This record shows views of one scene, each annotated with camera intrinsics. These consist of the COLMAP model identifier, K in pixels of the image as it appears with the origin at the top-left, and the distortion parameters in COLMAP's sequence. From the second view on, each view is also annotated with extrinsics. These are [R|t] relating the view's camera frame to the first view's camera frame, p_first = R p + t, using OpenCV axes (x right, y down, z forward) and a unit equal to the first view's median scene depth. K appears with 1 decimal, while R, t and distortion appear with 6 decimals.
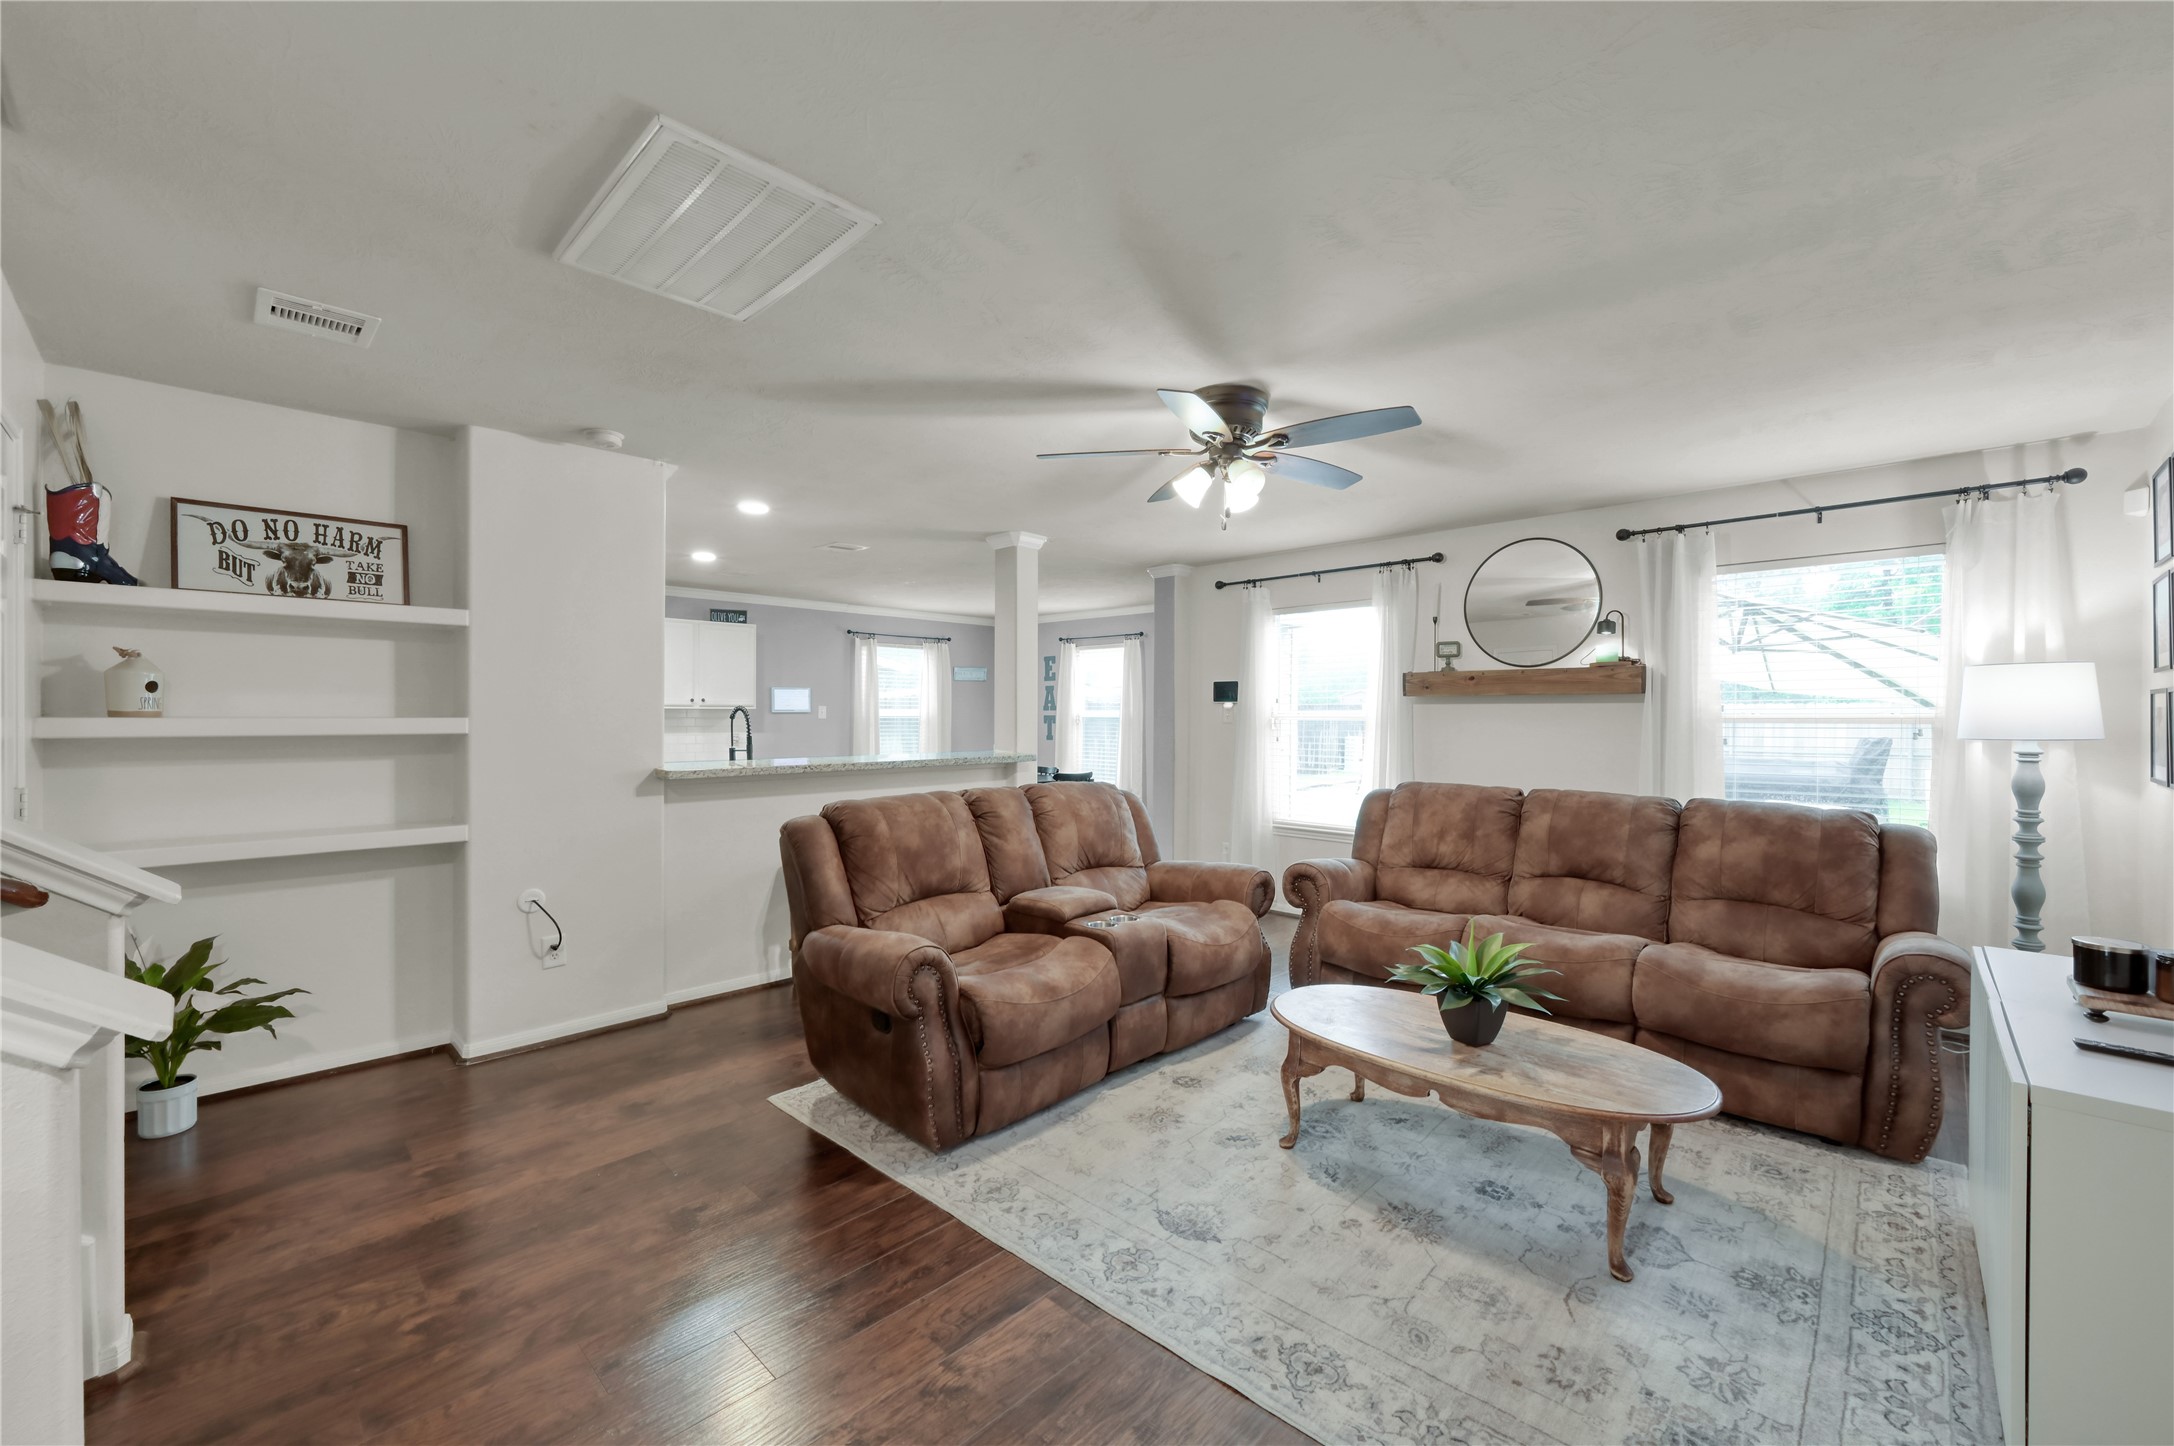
lens RADIAL K [[869.8, 0, 1097.8], [0, 869.8, 717.4], [0, 0, 1]] dist [-0.002549, 0.000433]
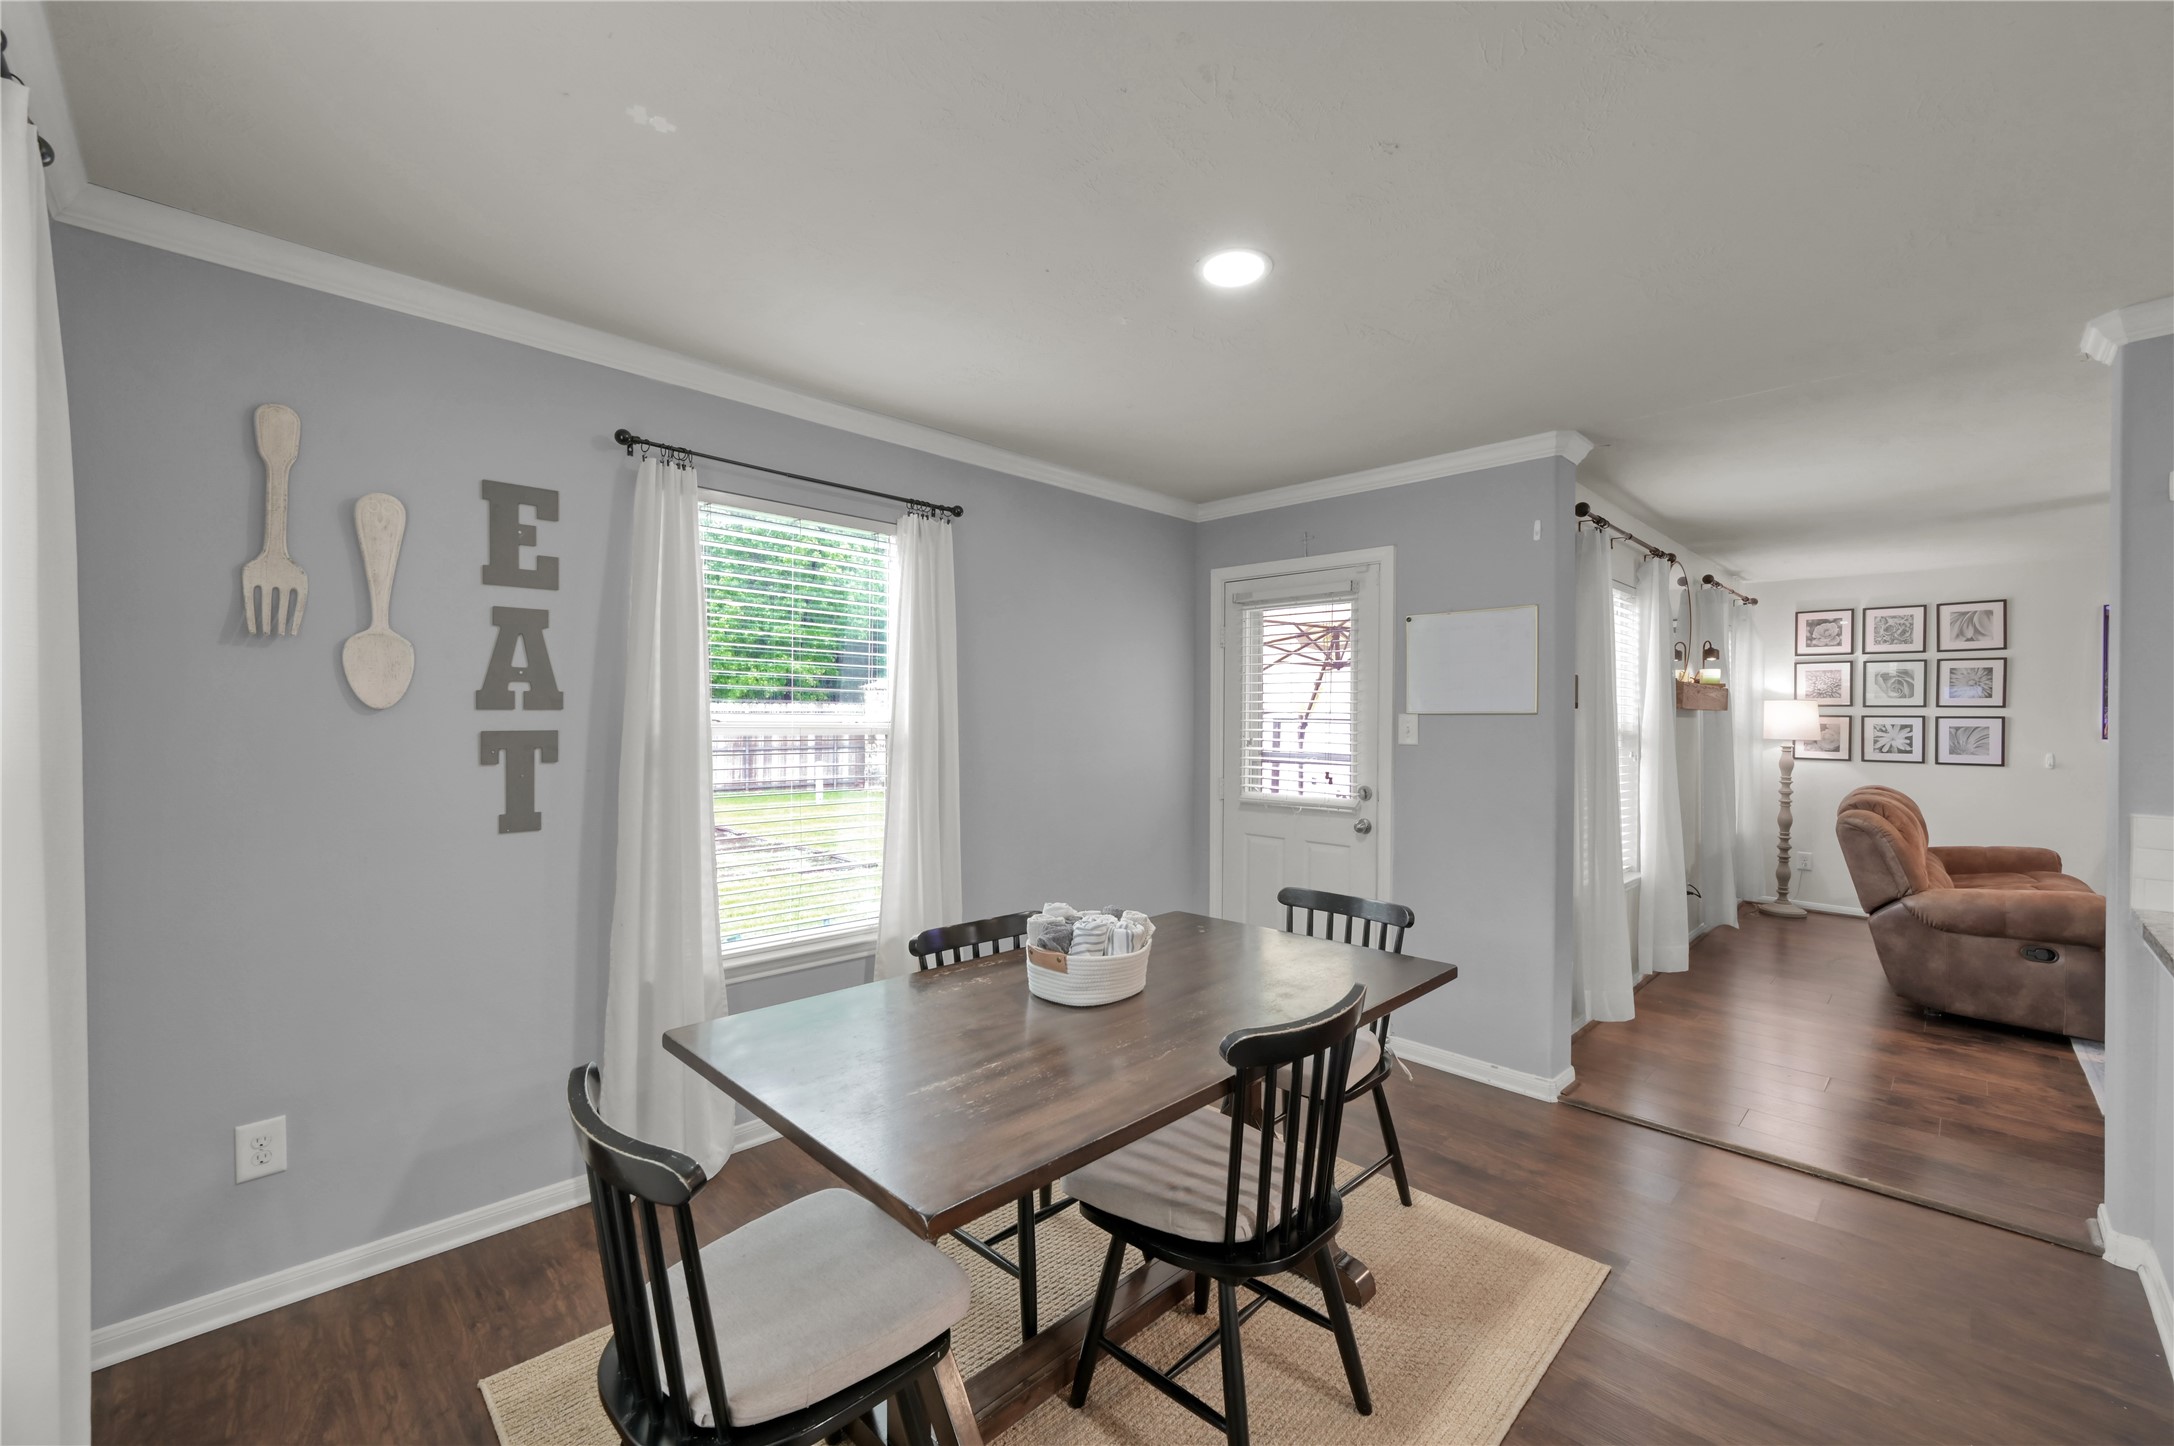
lens RADIAL K [[866.8, 0, 1090.5], [0, 866.8, 723.8], [0, 0, 1]] dist [-0.002206, -0.000165]
pose [[0.029018, -0.009758, 0.999531, -0.319645], [-0.003603, 0.999945, 0.009866, -0.007897], [-0.999572, -0.003888, 0.028981, 0.919395]]
